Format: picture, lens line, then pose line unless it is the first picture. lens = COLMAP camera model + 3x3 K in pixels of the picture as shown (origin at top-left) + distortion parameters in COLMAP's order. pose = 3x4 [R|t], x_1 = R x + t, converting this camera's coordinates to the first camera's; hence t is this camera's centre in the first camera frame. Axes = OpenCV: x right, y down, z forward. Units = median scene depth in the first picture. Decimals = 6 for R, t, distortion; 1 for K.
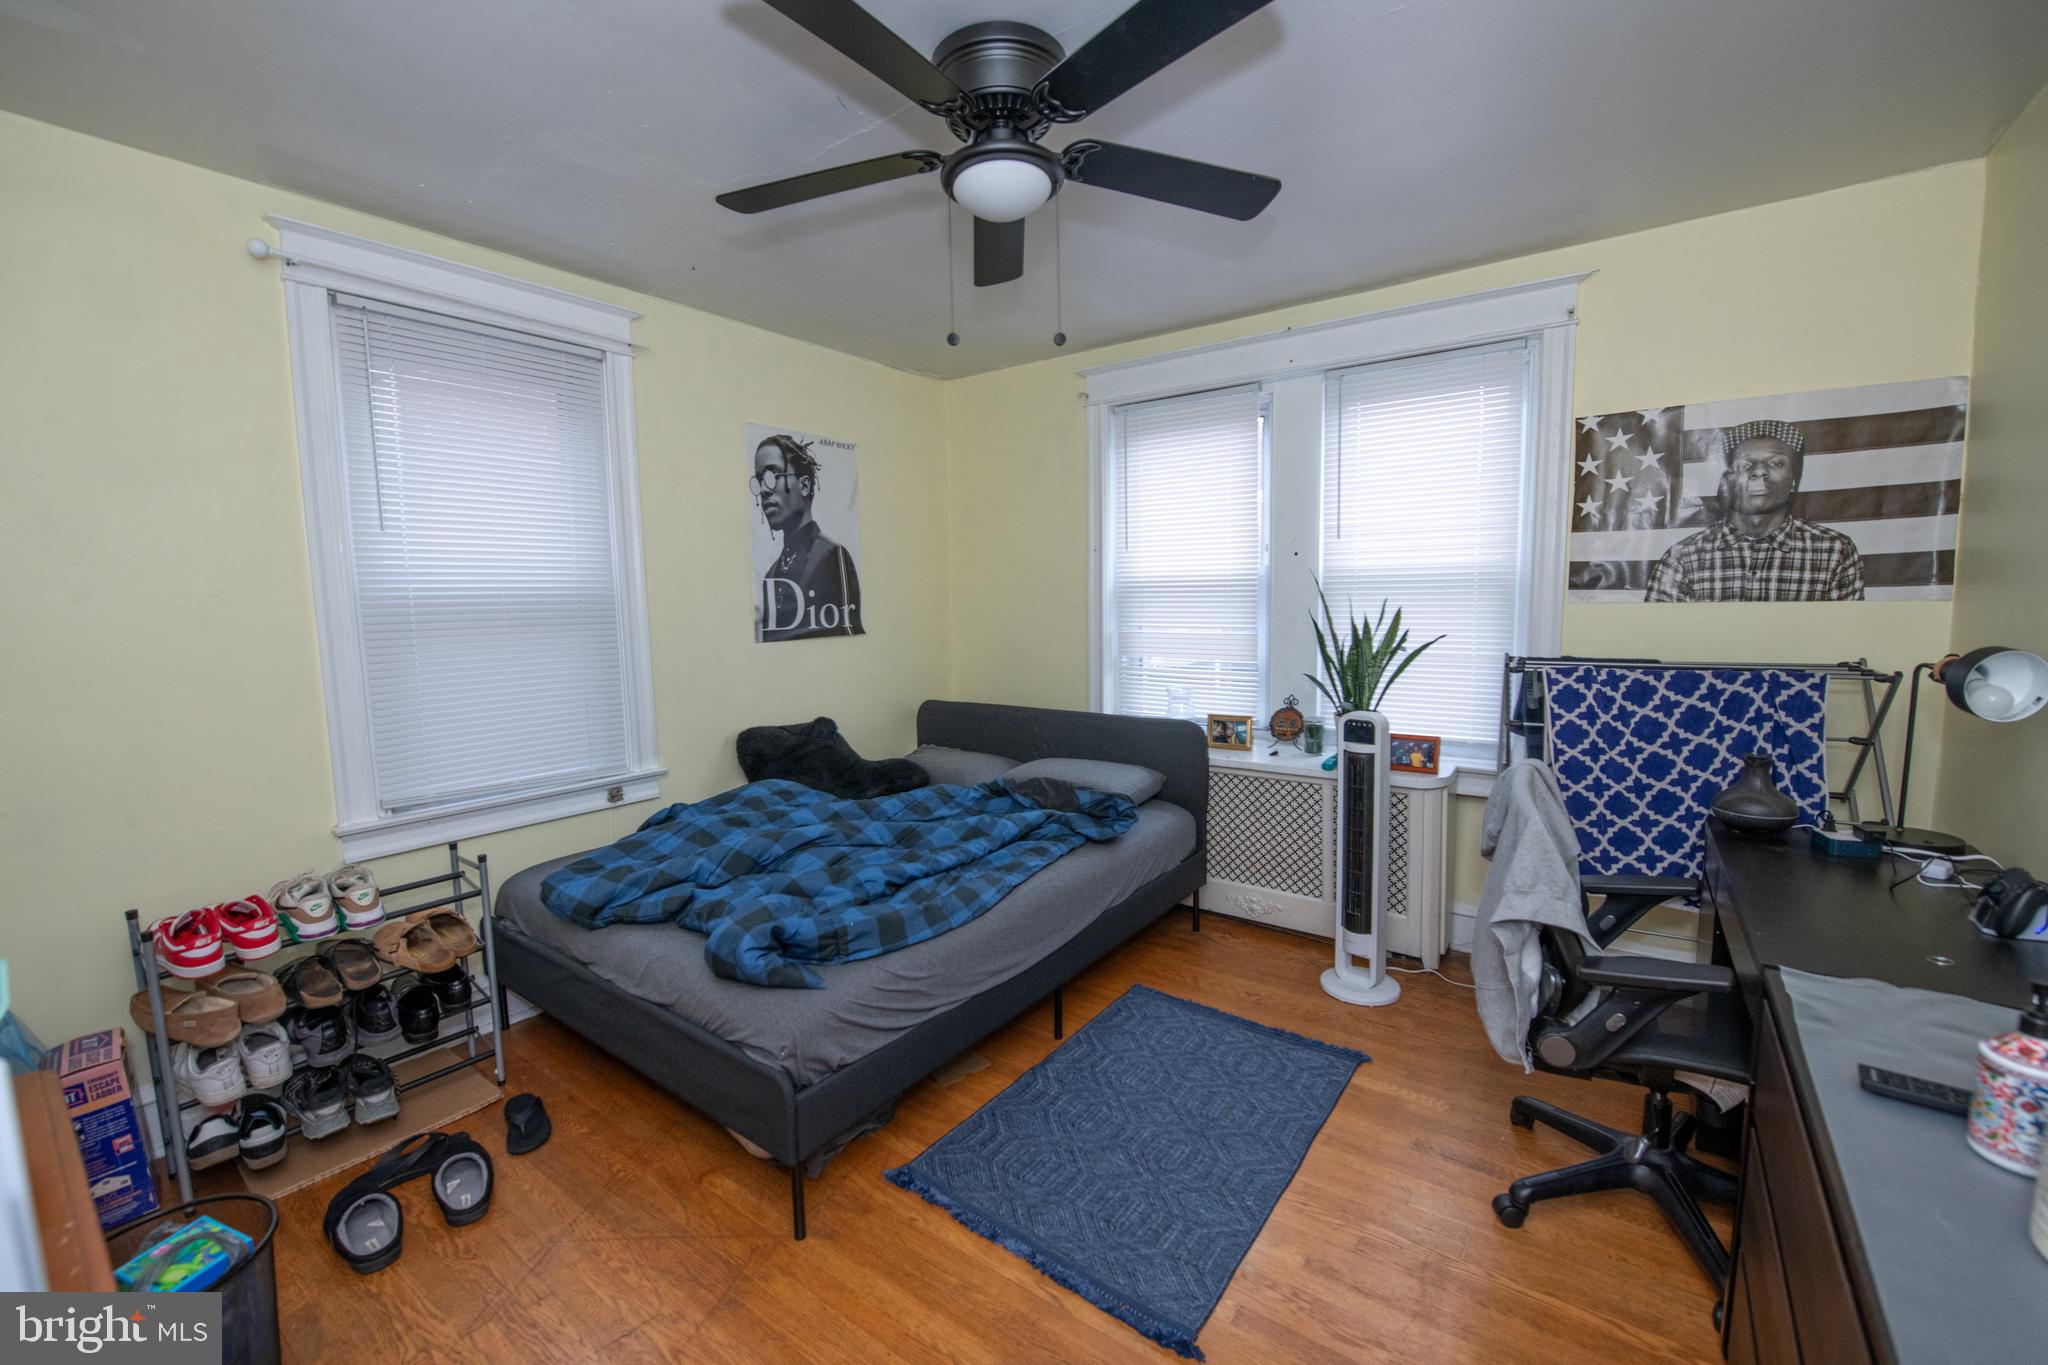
lens RADIAL K [[858.6, 0, 1019.3], [0, 858.6, 667.5], [0, 0, 1]] dist [-0.009339, -0.000936]
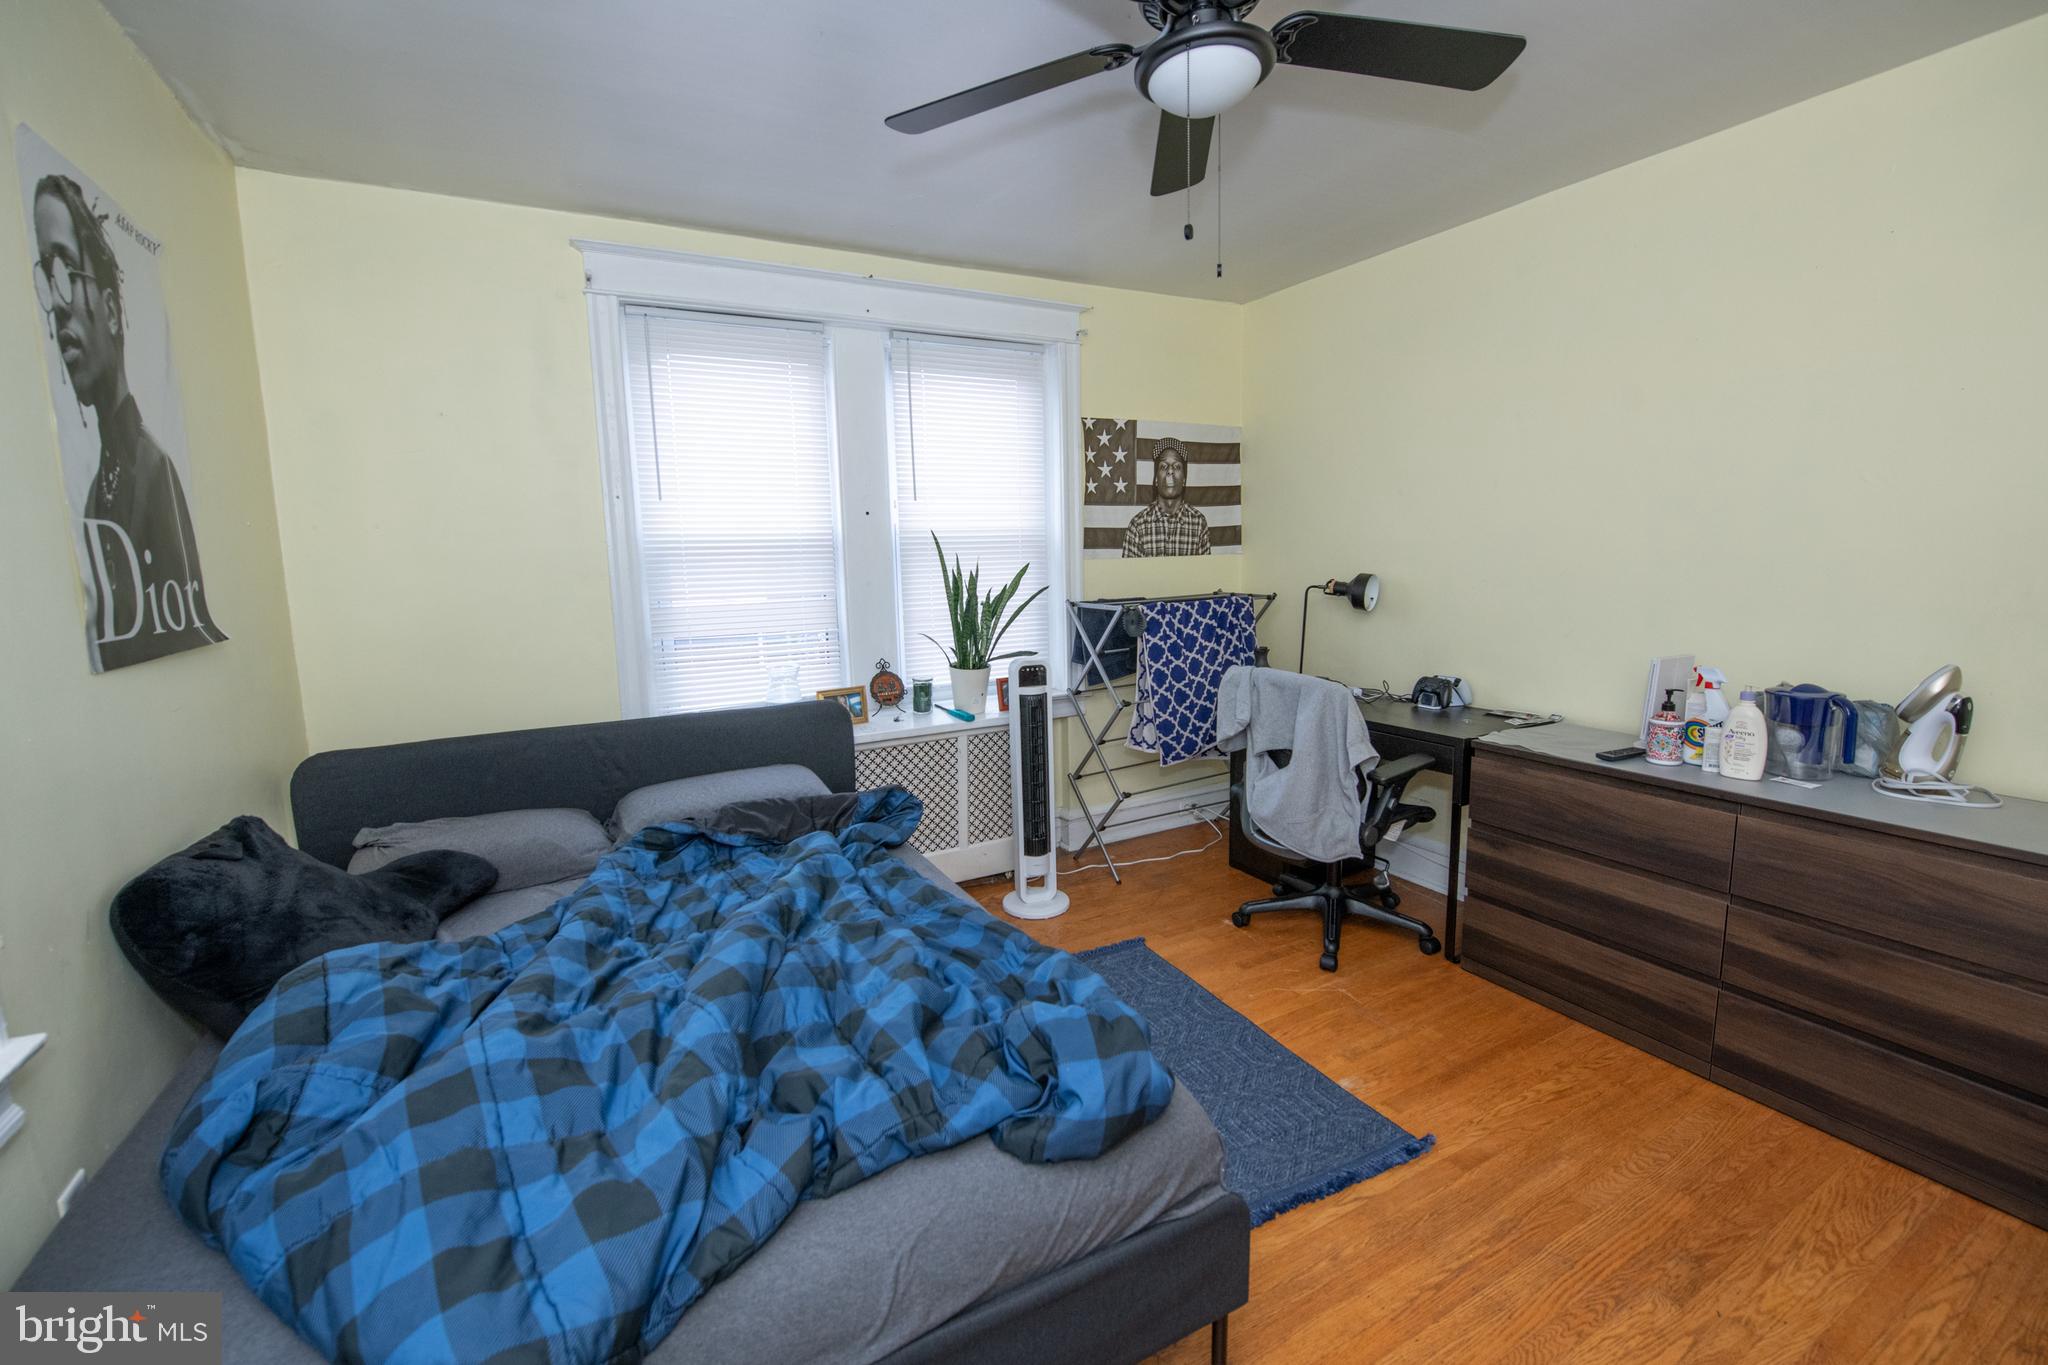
lens RADIAL K [[870.5, 0, 1060.8], [0, 870.5, 648.0], [0, 0, 1]] dist [-0.011822, -0.000636]
pose [[0.401858, -0.097807, 0.910464, -0.618204], [0.093053, 0.993494, 0.065655, -0.031864], [-0.910962, 0.058338, 0.408345, 0.512248]]
